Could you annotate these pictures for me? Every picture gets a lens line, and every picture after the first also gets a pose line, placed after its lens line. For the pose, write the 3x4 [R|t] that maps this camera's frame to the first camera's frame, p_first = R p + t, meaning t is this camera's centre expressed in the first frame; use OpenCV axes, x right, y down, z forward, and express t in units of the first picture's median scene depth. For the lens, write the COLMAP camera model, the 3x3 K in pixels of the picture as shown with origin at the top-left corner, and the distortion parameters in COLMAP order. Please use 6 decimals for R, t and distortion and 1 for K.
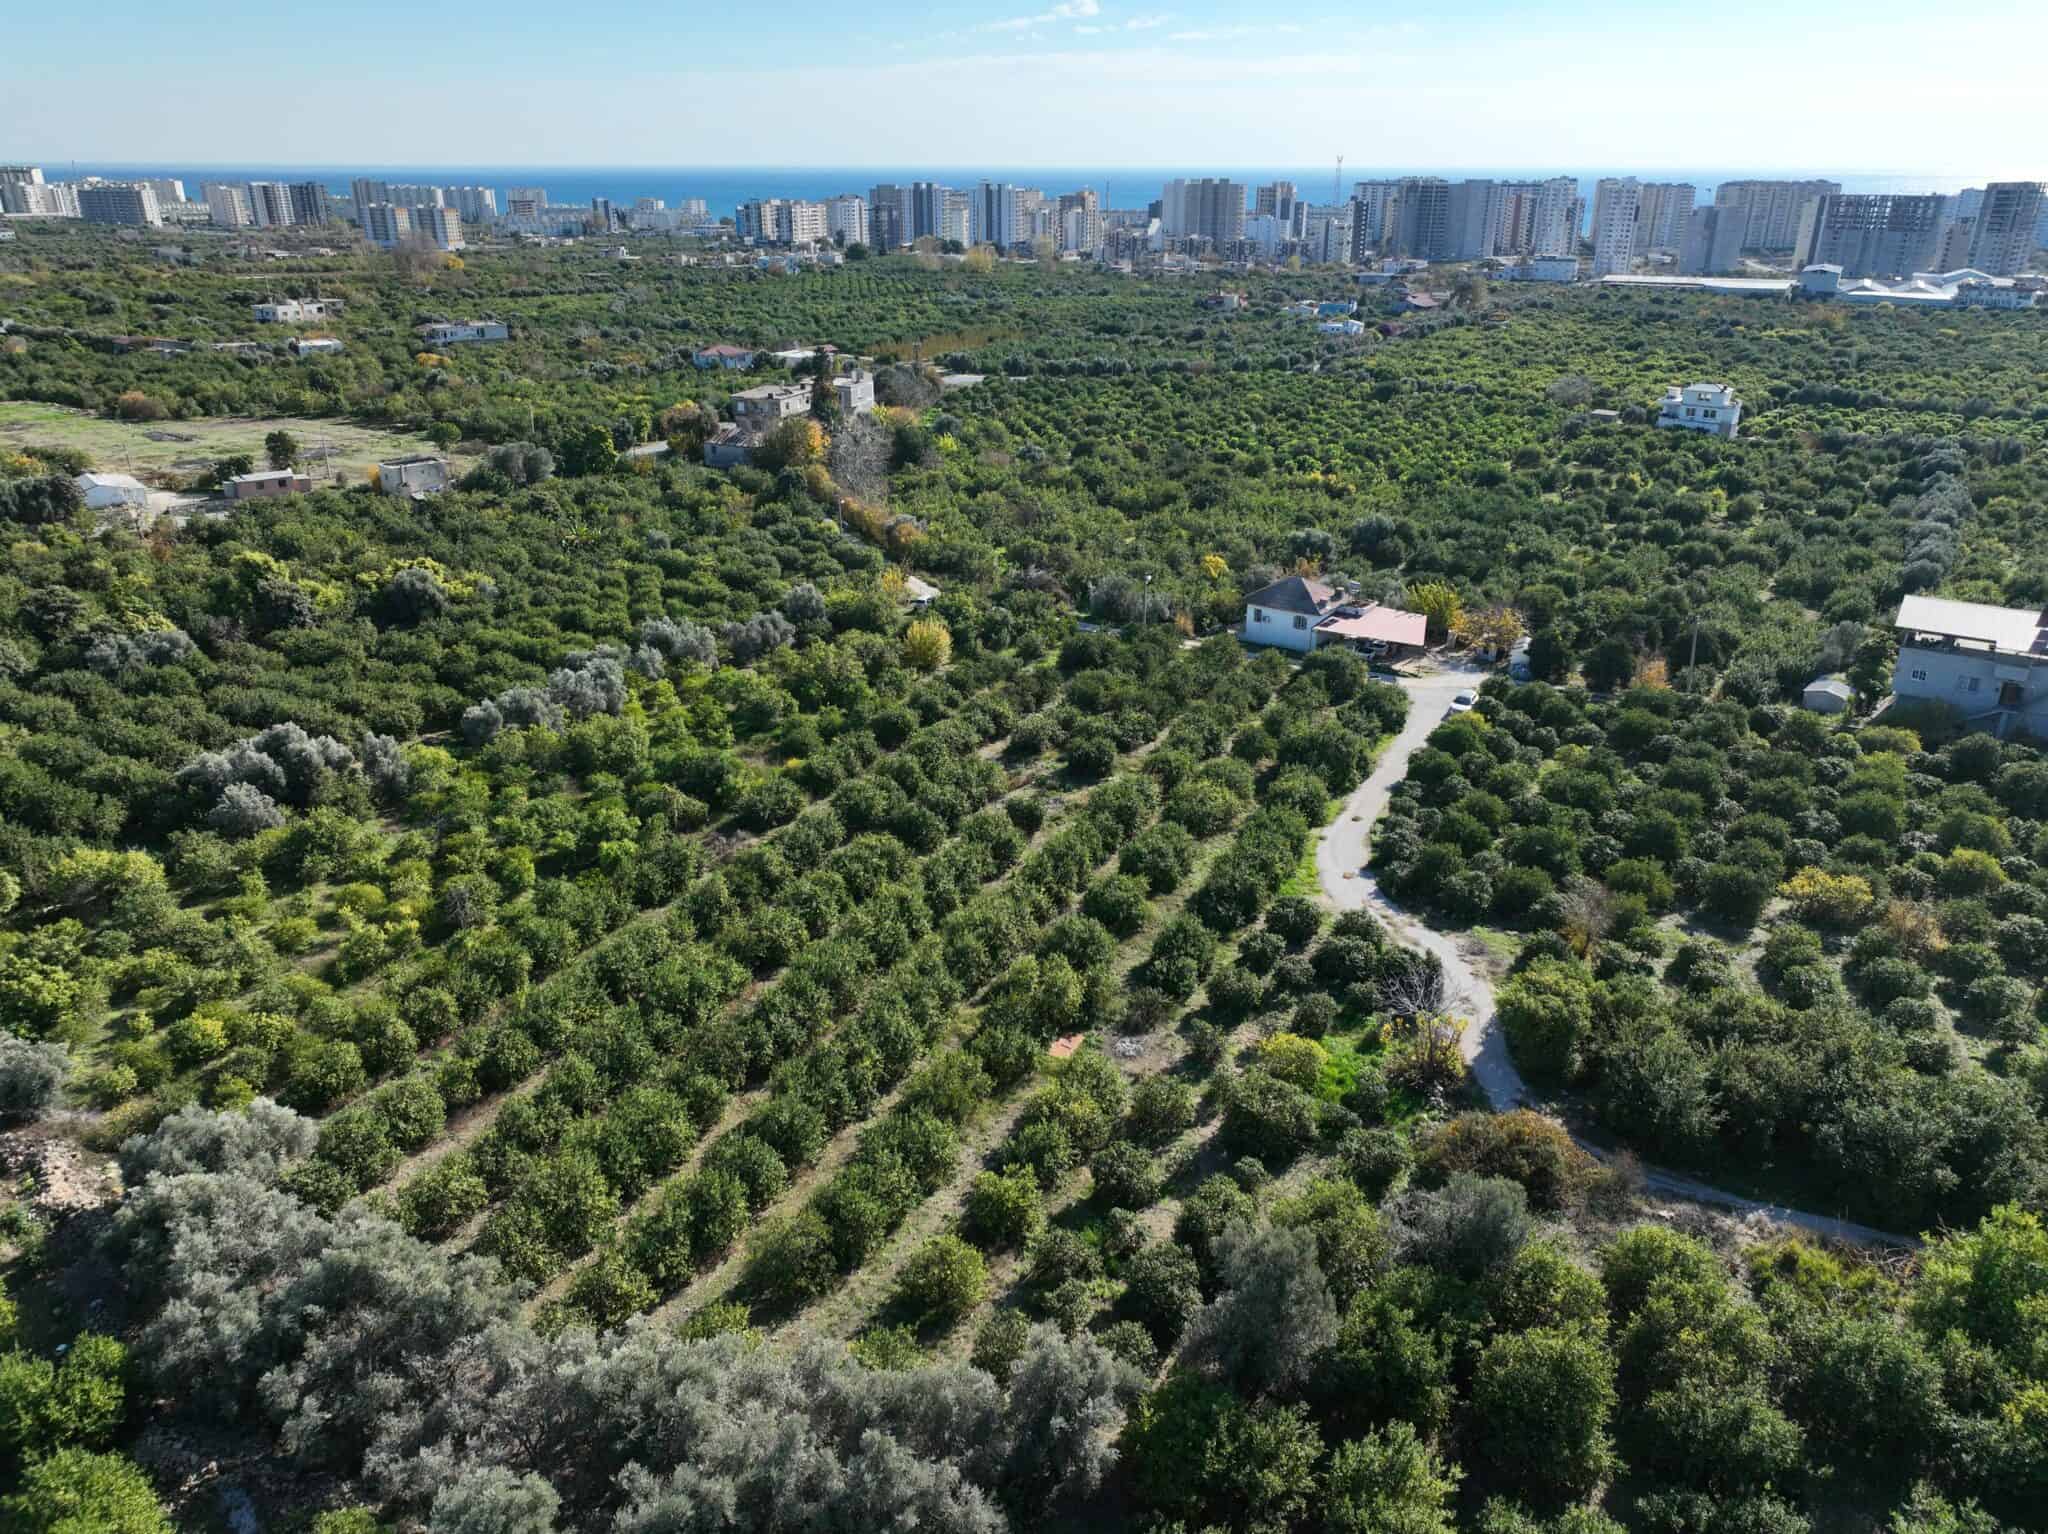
lens RADIAL K [[1462.7, 0, 1023.1], [0, 1462.7, 739.2], [0, 0, 1]] dist [-0.009723, 0.029110]
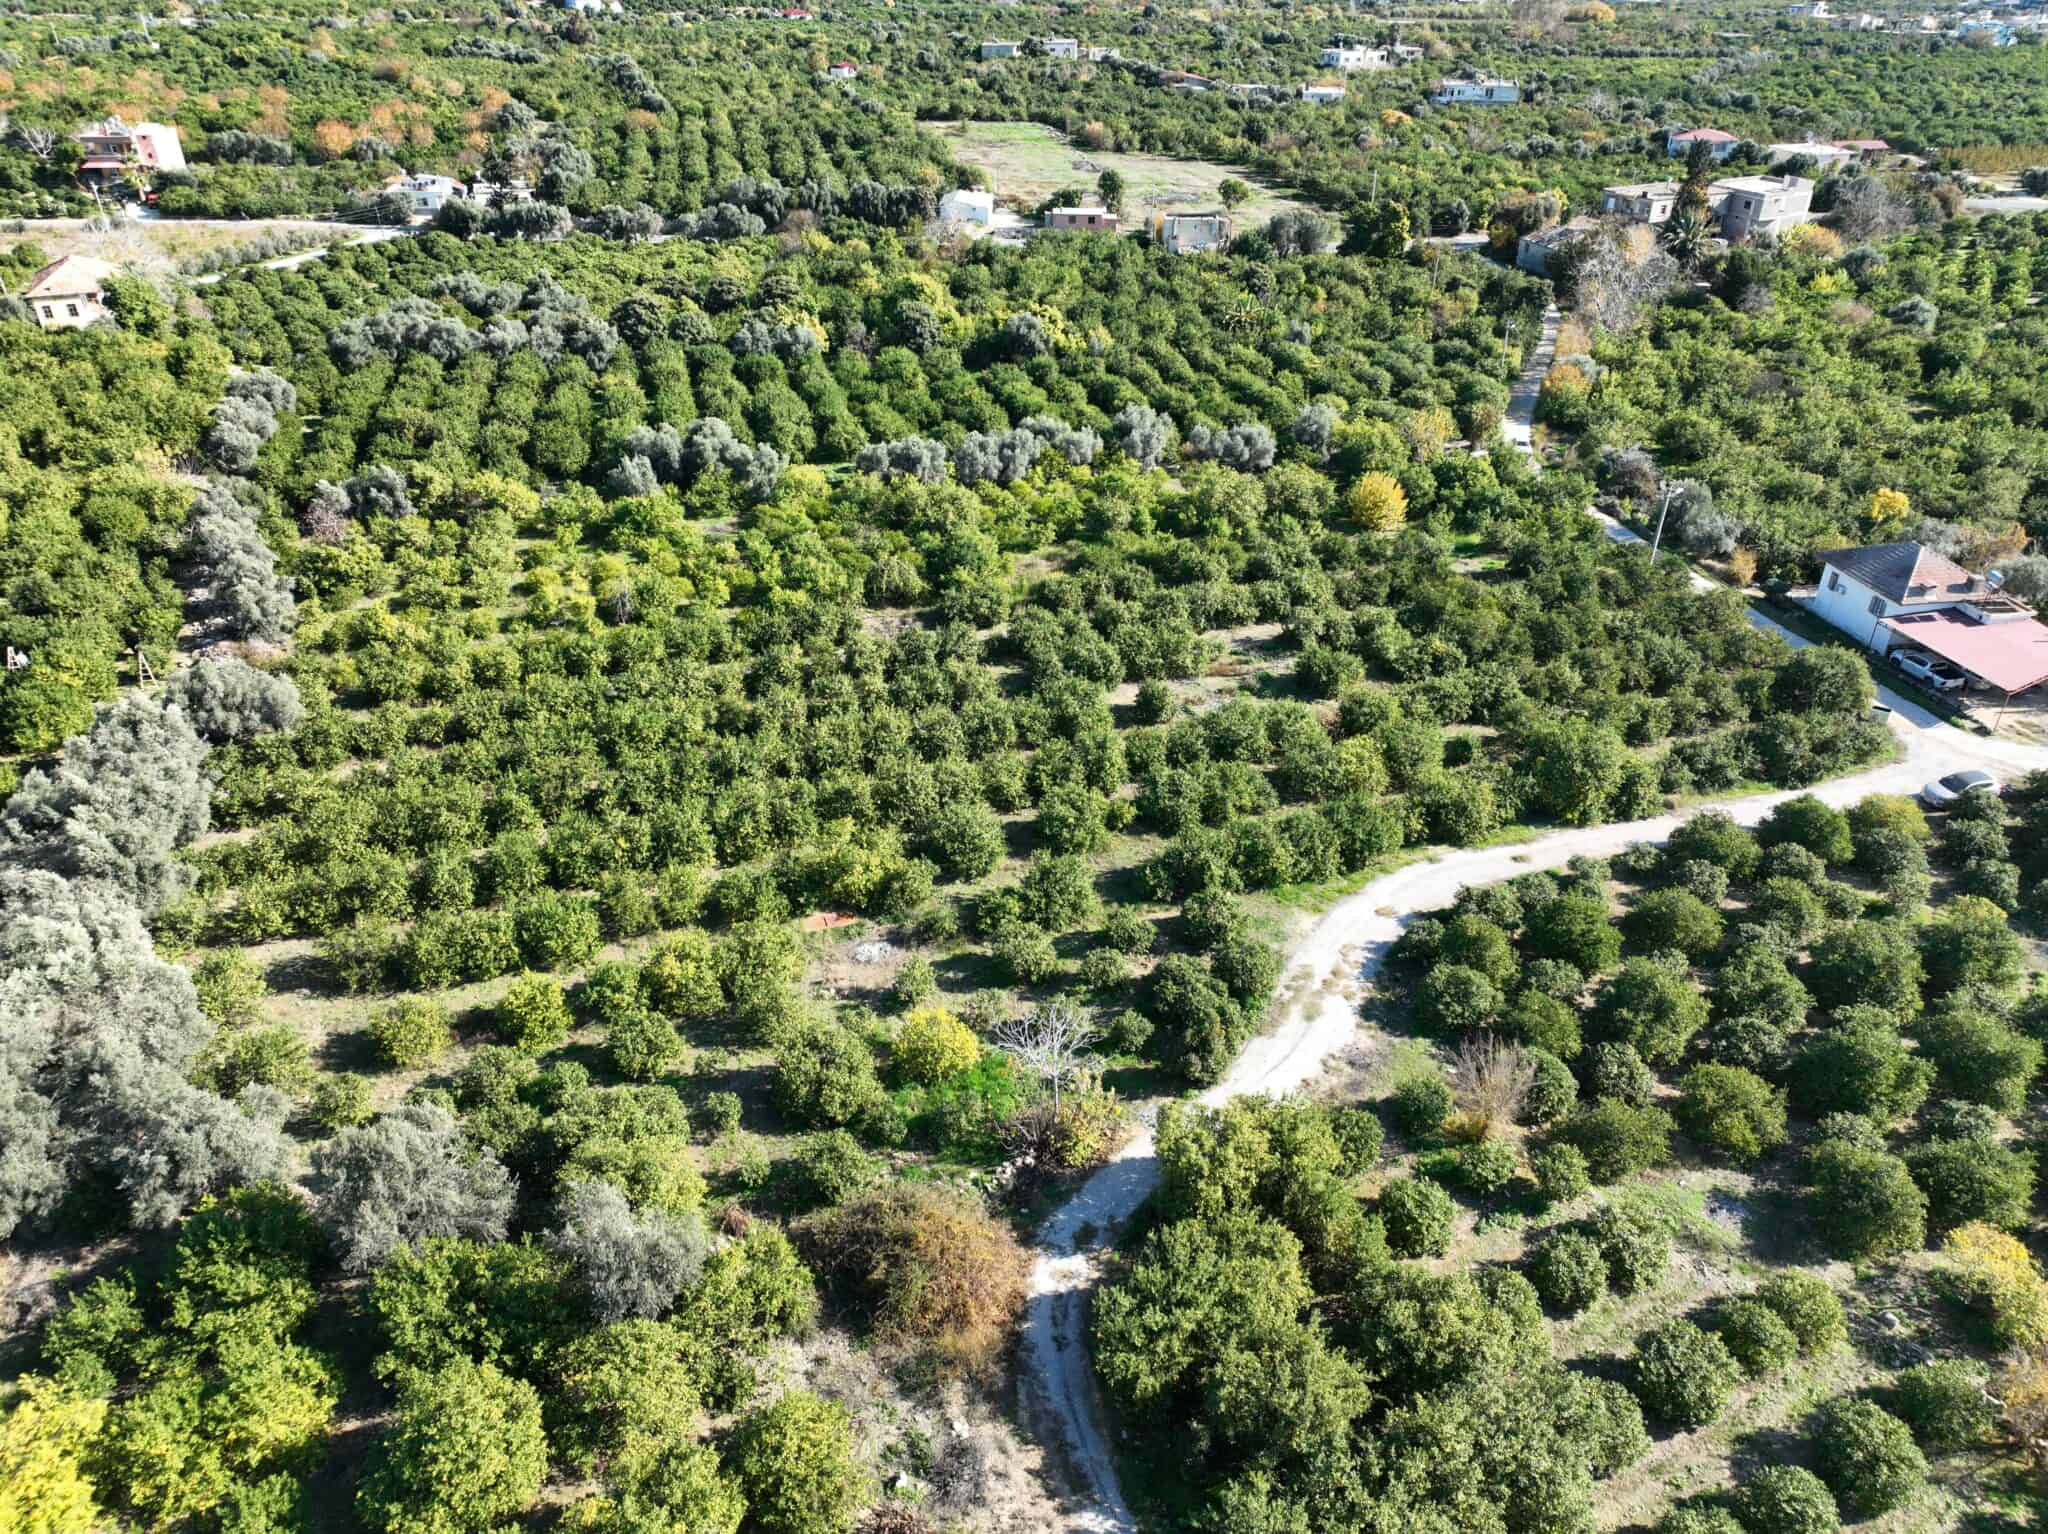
lens RADIAL K [[1462.7, 0, 1023.1], [0, 1462.7, 739.2], [0, 0, 1]] dist [-0.009723, 0.029110]
pose [[0.713771, 0.348304, -0.607631, 0.327103], [-0.256761, 0.937302, 0.235665, -0.076359], [0.651617, -0.012195, 0.758450, 0.192878]]
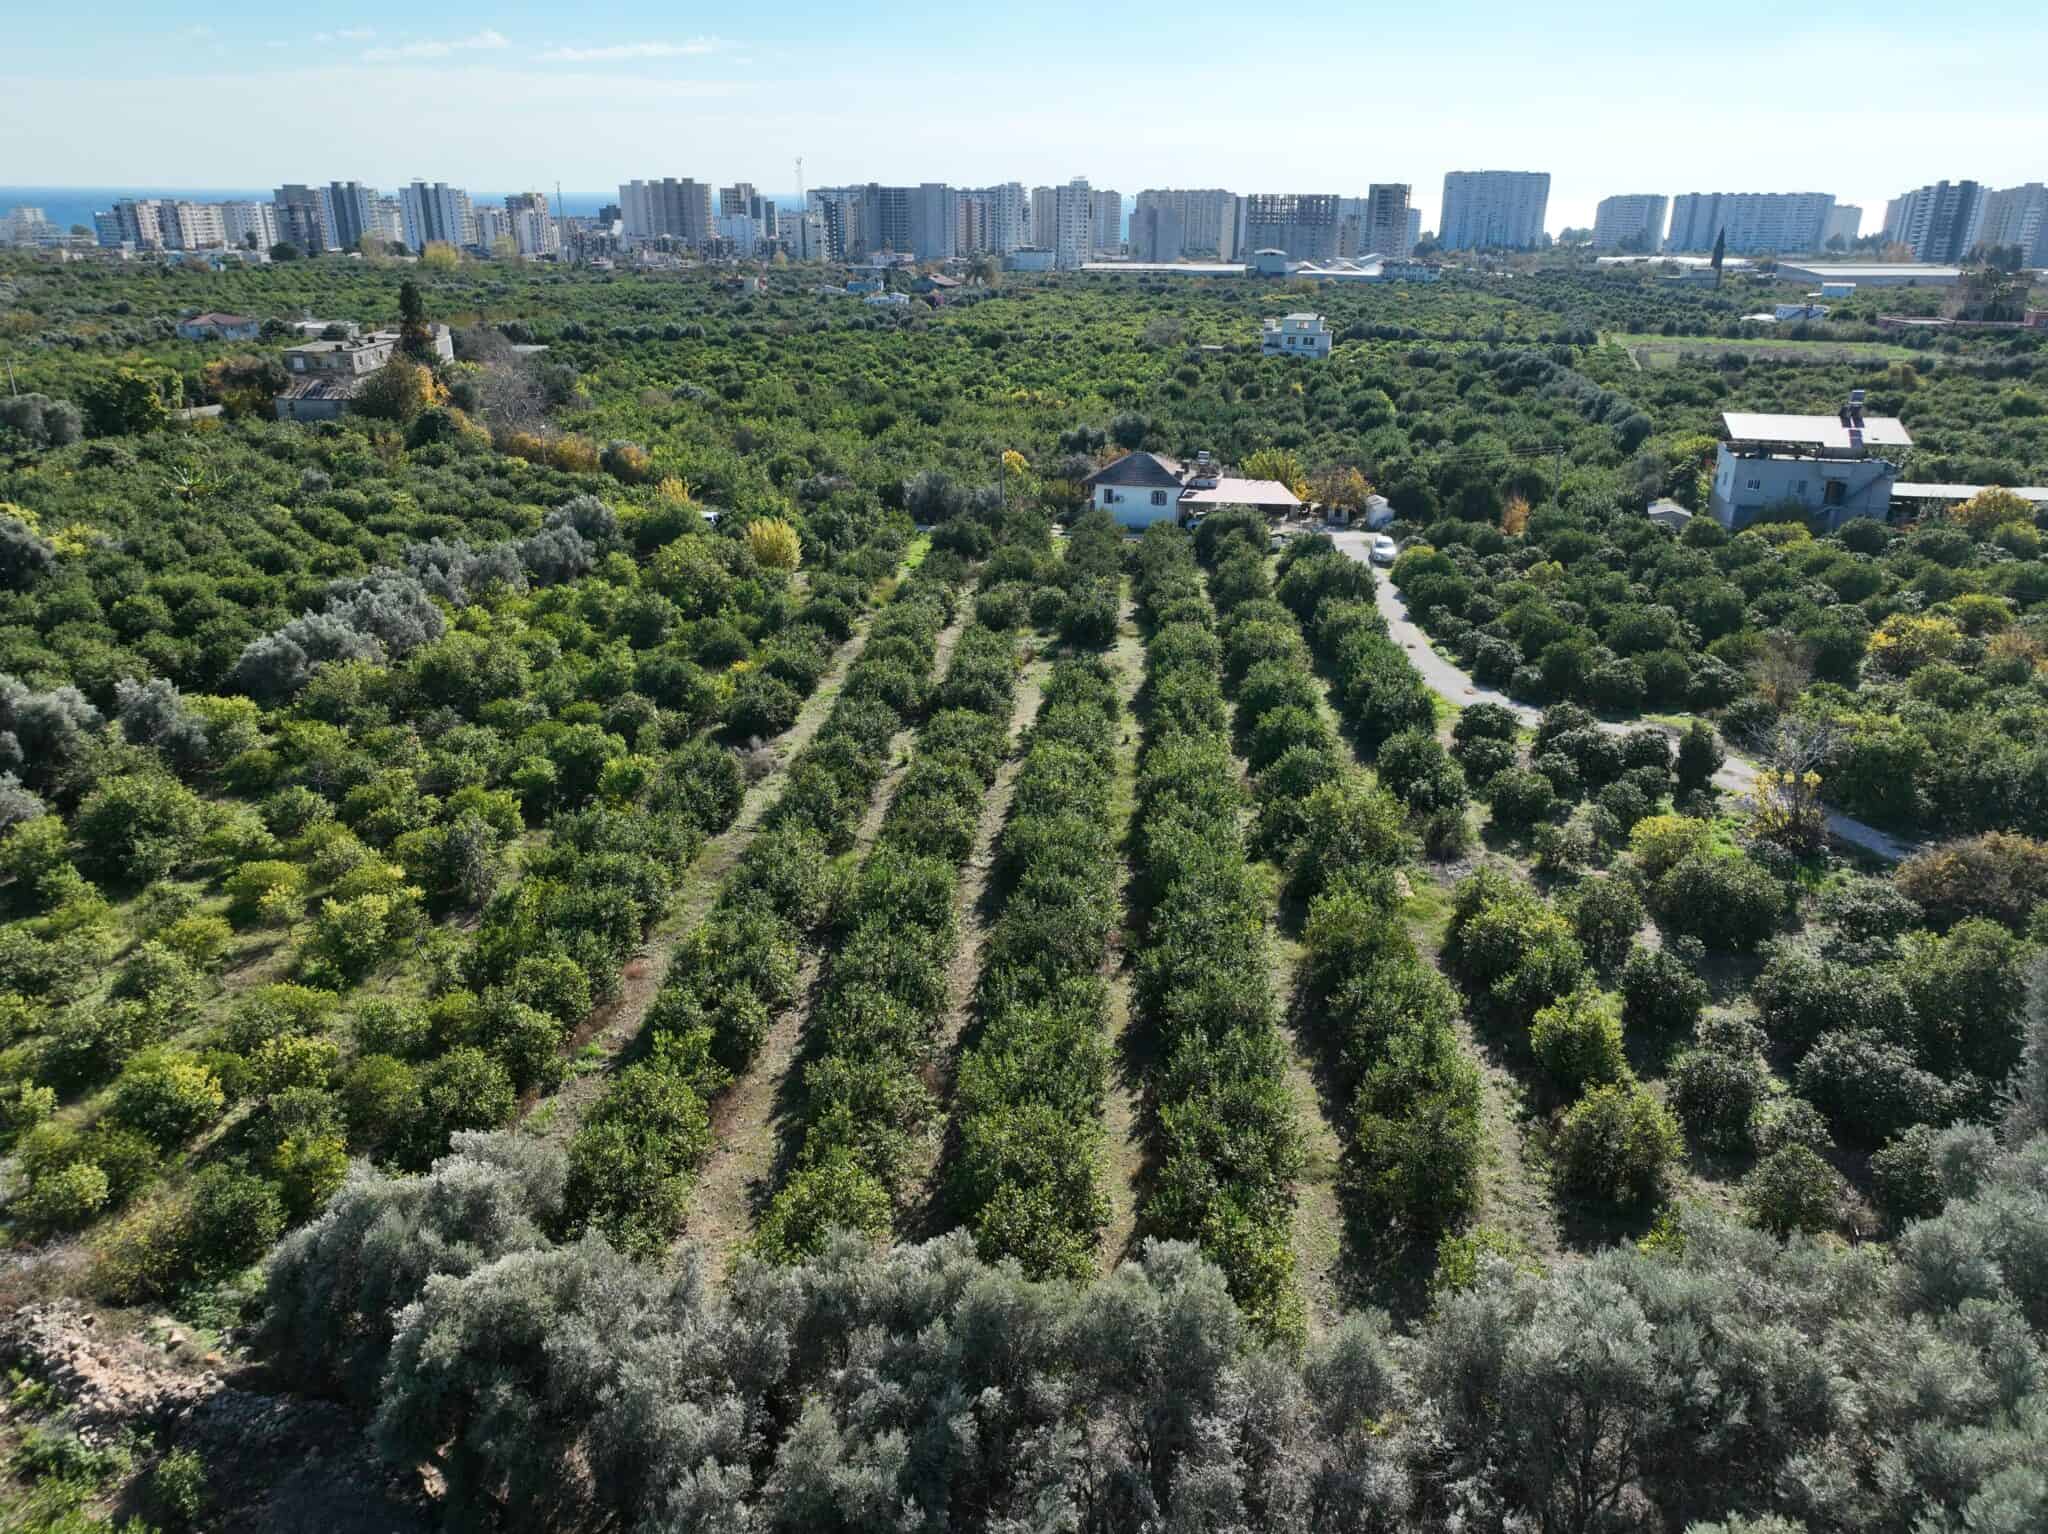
lens RADIAL K [[1462.7, 0, 1023.1], [0, 1462.7, 739.2], [0, 0, 1]] dist [-0.009723, 0.029110]
pose [[0.927447, -0.125040, 0.352431, -0.219767], [0.132333, 0.991199, 0.003427, 0.053067], [-0.349758, 0.043460, 0.935831, 0.169044]]
